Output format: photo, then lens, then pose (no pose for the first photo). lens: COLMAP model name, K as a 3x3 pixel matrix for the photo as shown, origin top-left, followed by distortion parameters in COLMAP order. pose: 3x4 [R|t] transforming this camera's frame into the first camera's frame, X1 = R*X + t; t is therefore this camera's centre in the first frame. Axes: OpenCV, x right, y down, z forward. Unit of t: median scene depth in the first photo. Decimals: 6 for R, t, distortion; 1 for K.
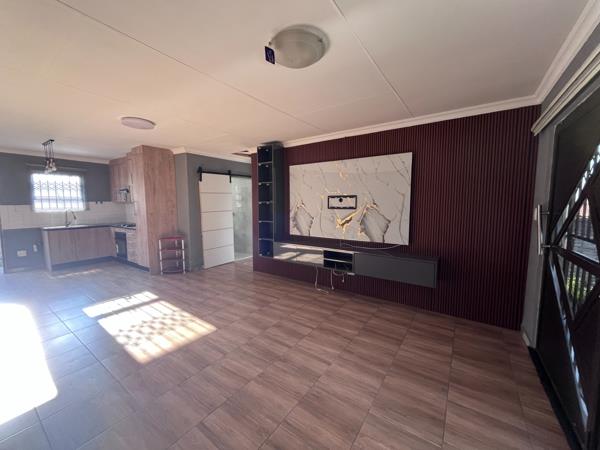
lens RADIAL K [[242.1, 0, 298.9], [0, 242.1, 225.3], [0, 0, 1]] dist [-0.002046, -0.000132]
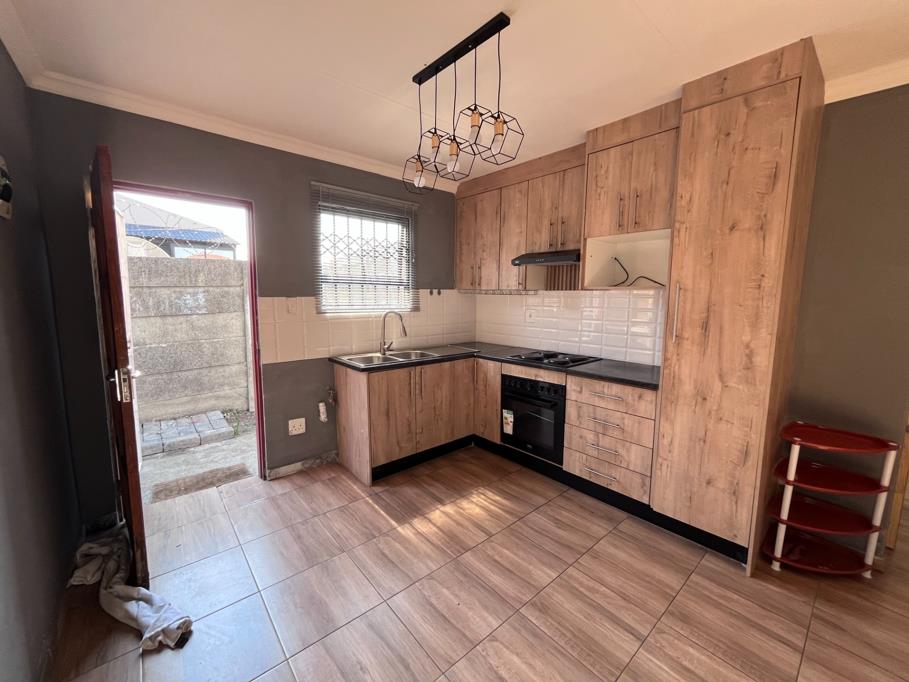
lens RADIAL K [[366.9, 0, 453.9], [0, 366.9, 341.2], [0, 0, 1]] dist [-0.004636, 0.000797]
pose [[0.967428, 0.044596, -0.249186, -1.072023], [-0.037641, 0.998759, 0.032611, -0.057268], [0.250331, -0.022170, 0.967906, 0.711072]]
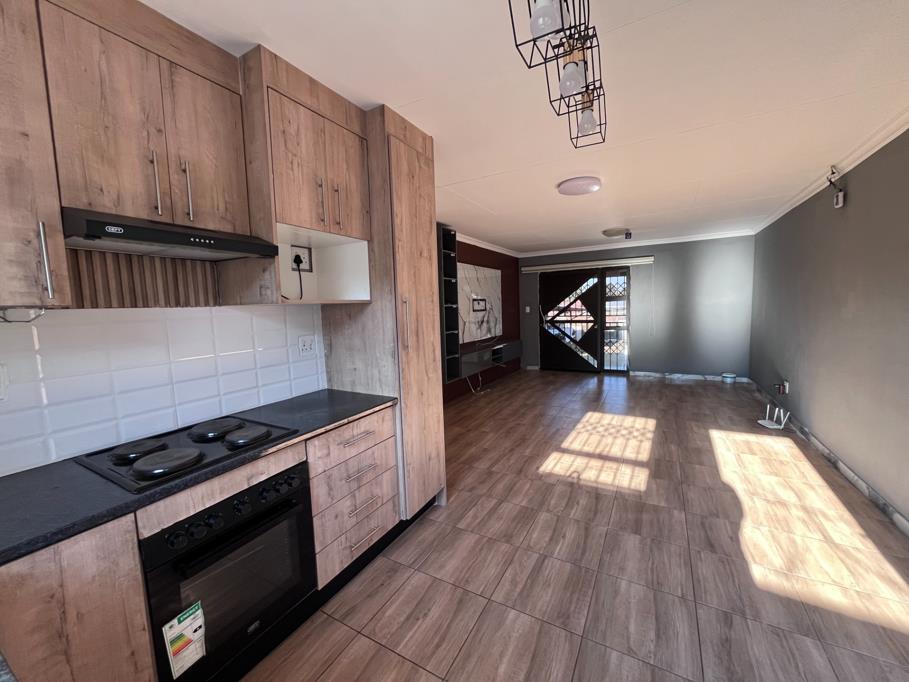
lens RADIAL K [[366.7, 0, 452.9], [0, 366.7, 341.5], [0, 0, 1]] dist [-0.002046, -0.000132]
pose [[-0.094123, -0.087966, 0.991667, -1.468052], [0.127252, 0.986855, 0.099617, -0.115270], [-0.987394, 0.135568, -0.081692, 1.291052]]
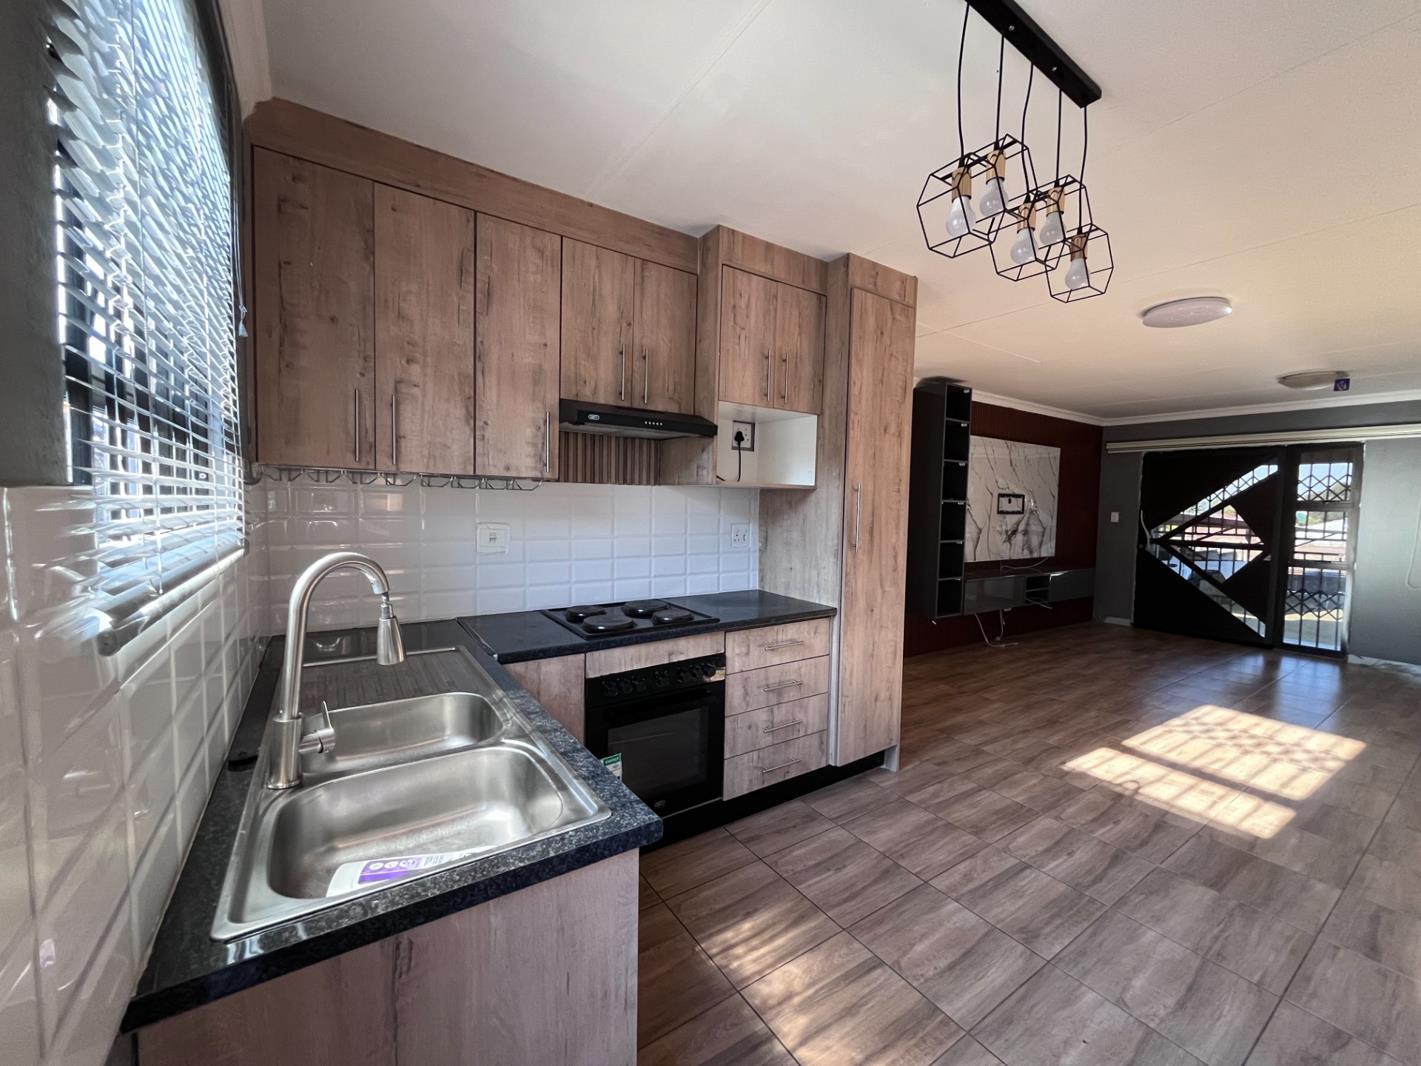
lens RADIAL K [[573.3, 0, 708.0], [0, 573.3, 533.8], [0, 0, 1]] dist [-0.002046, -0.000132]
pose [[0.360912, -0.041121, 0.931693, -1.622958], [0.066605, 0.997613, 0.018230, -0.099522], [-0.930219, 0.055476, 0.362789, 1.226282]]
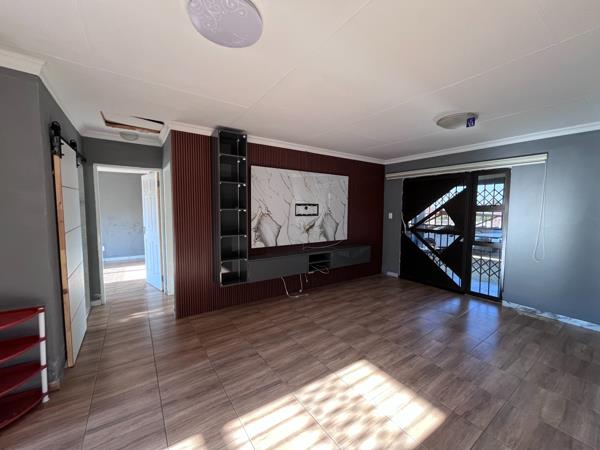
lens RADIAL K [[242.1, 0, 298.9], [0, 242.1, 225.3], [0, 0, 1]] dist [-0.002046, -0.000132]
pose [[0.349805, -0.062120, 0.934761, -0.884740], [0.080517, 0.996101, 0.036065, -0.068482], [-0.933356, 0.062649, 0.353443, 0.658625]]
